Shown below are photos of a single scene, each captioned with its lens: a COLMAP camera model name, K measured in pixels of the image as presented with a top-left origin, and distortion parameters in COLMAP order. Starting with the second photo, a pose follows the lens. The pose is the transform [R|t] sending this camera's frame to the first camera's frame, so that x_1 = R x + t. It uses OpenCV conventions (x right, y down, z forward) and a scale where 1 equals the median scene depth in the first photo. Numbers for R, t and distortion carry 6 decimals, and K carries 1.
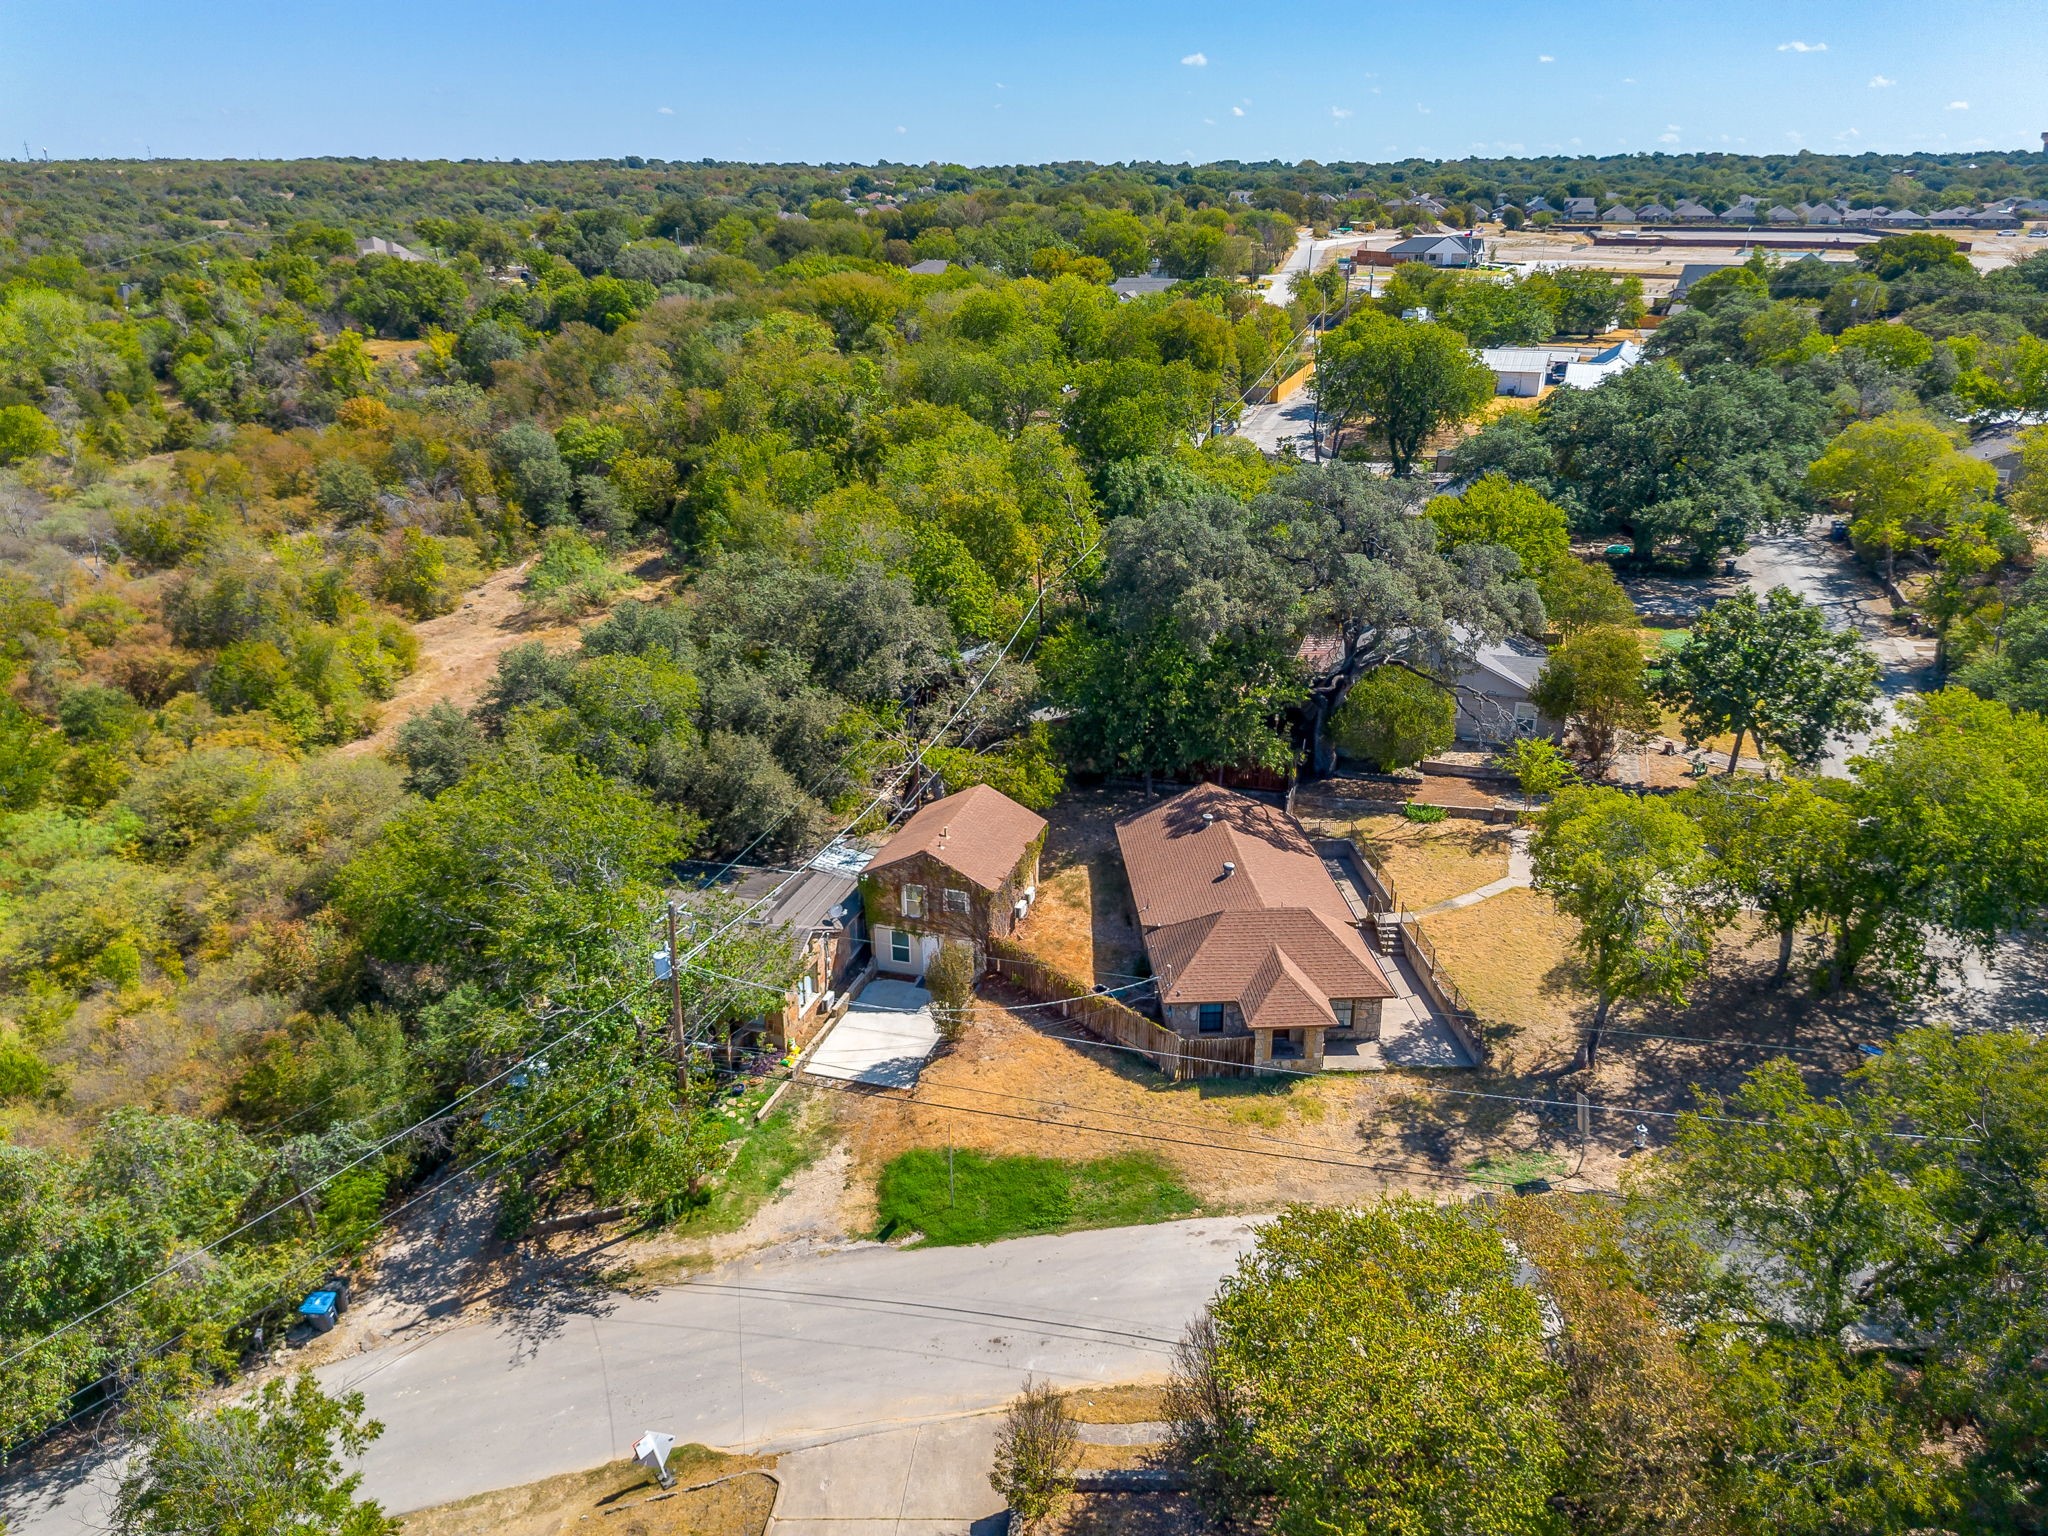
lens RADIAL K [[1576.5, 0, 1027.0], [0, 1576.5, 772.5], [0, 0, 1]] dist [0.039444, -0.028356]
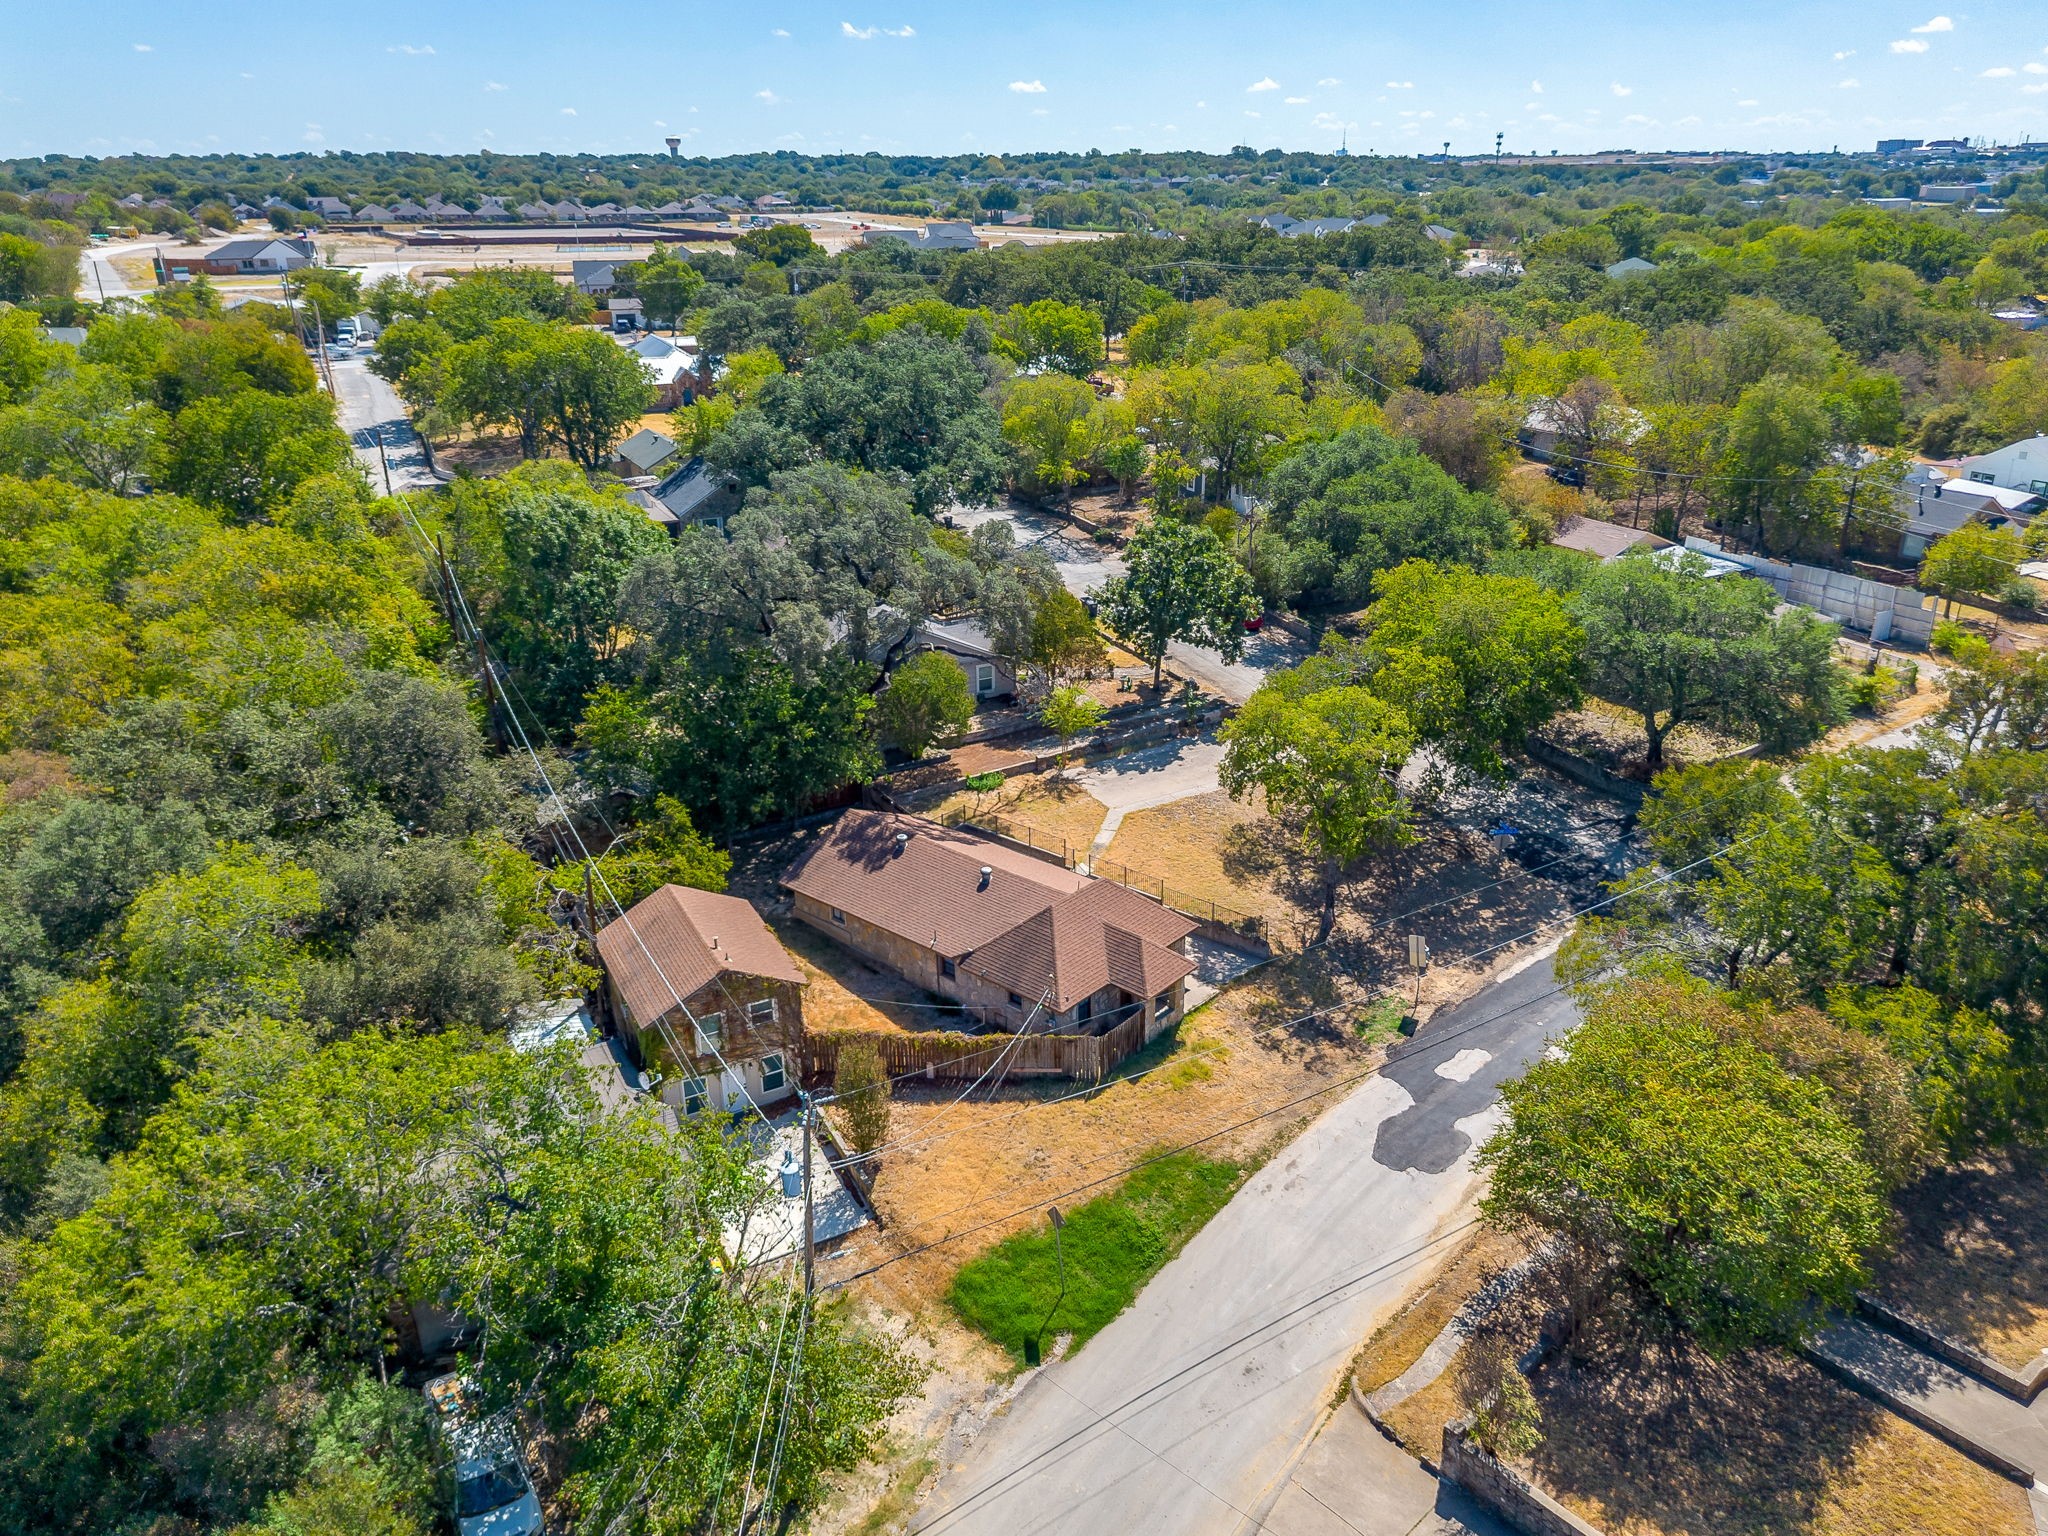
lens RADIAL K [[1576.5, 0, 1025.8], [0, 1576.5, 767.7], [0, 0, 1]] dist [0.039444, -0.028356]
pose [[0.669896, -0.268210, 0.692317, -0.528537], [0.270081, 0.956617, 0.109268, -0.105418], [-0.691589, 0.113783, 0.713273, 0.280197]]
